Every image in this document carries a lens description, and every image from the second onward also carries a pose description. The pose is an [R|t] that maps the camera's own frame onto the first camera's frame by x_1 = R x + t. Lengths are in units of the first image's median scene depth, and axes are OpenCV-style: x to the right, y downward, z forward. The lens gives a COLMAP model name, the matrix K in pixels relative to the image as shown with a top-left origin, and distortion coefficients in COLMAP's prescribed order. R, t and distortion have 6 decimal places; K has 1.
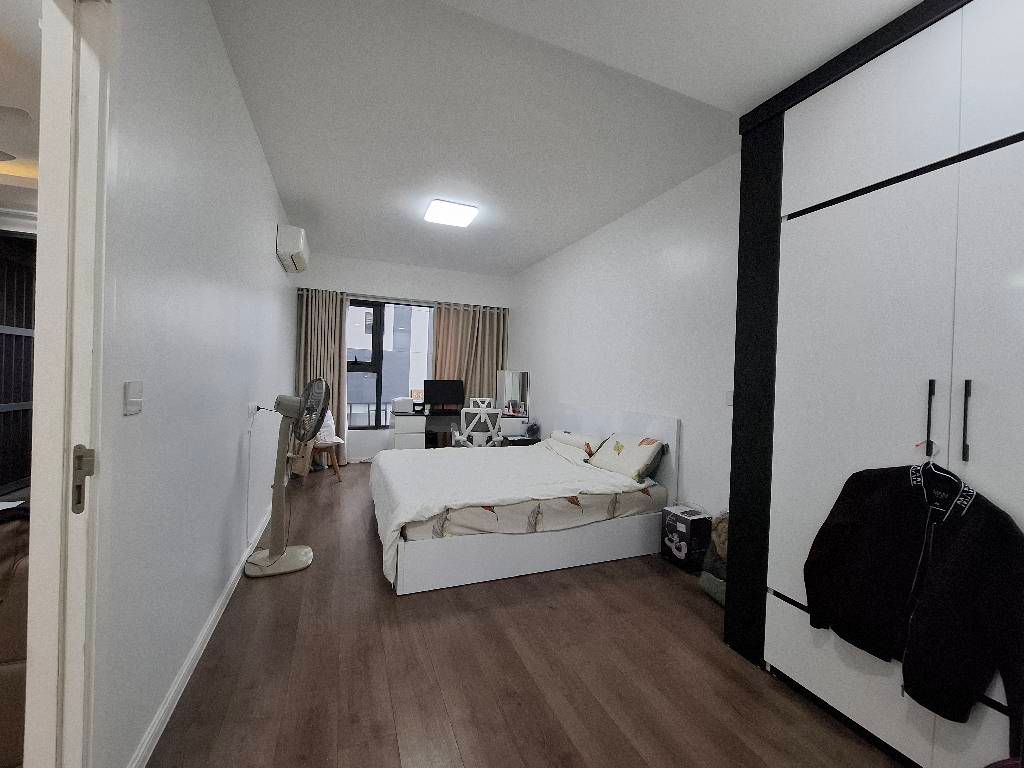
lens RADIAL K [[401.9, 0, 510.4], [0, 401.9, 381.1], [0, 0, 1]] dist [0.000346, 0.000133]
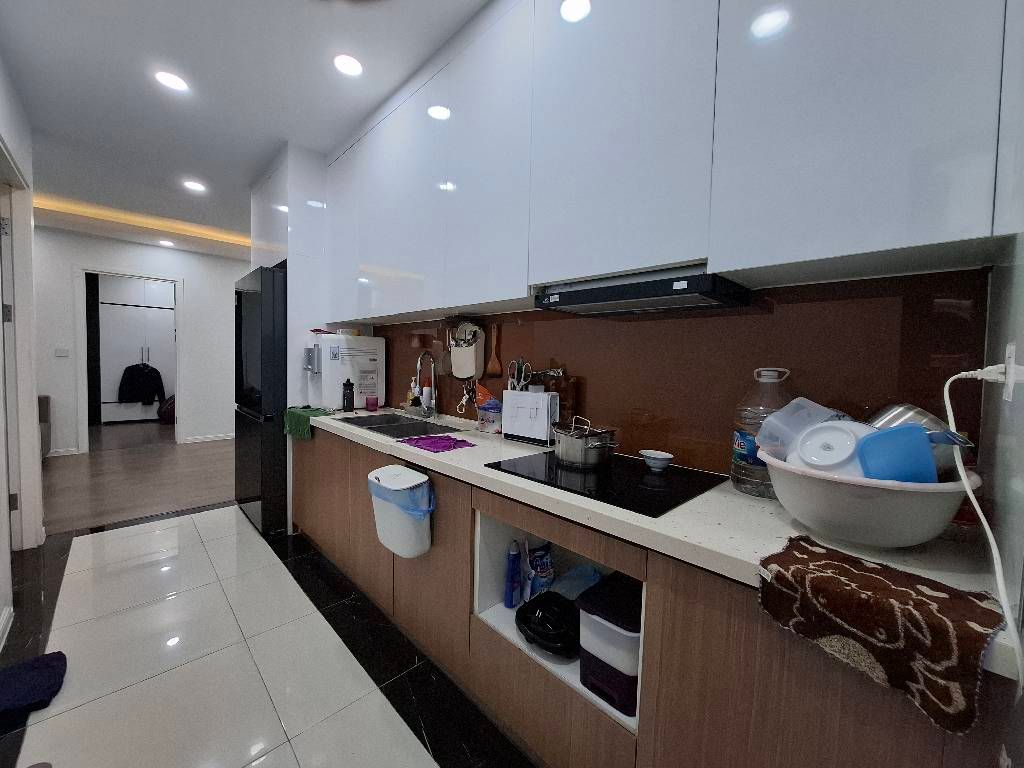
lens RADIAL K [[401.9, 0, 512.6], [0, 401.9, 380.8], [0, 0, 1]] dist [0.000346, 0.000133]
pose [[-0.377716, -0.085838, 0.921934, -5.561741], [-0.031985, 0.996309, 0.079659, -0.135332], [-0.925369, 0.000600, -0.379067, -1.473092]]
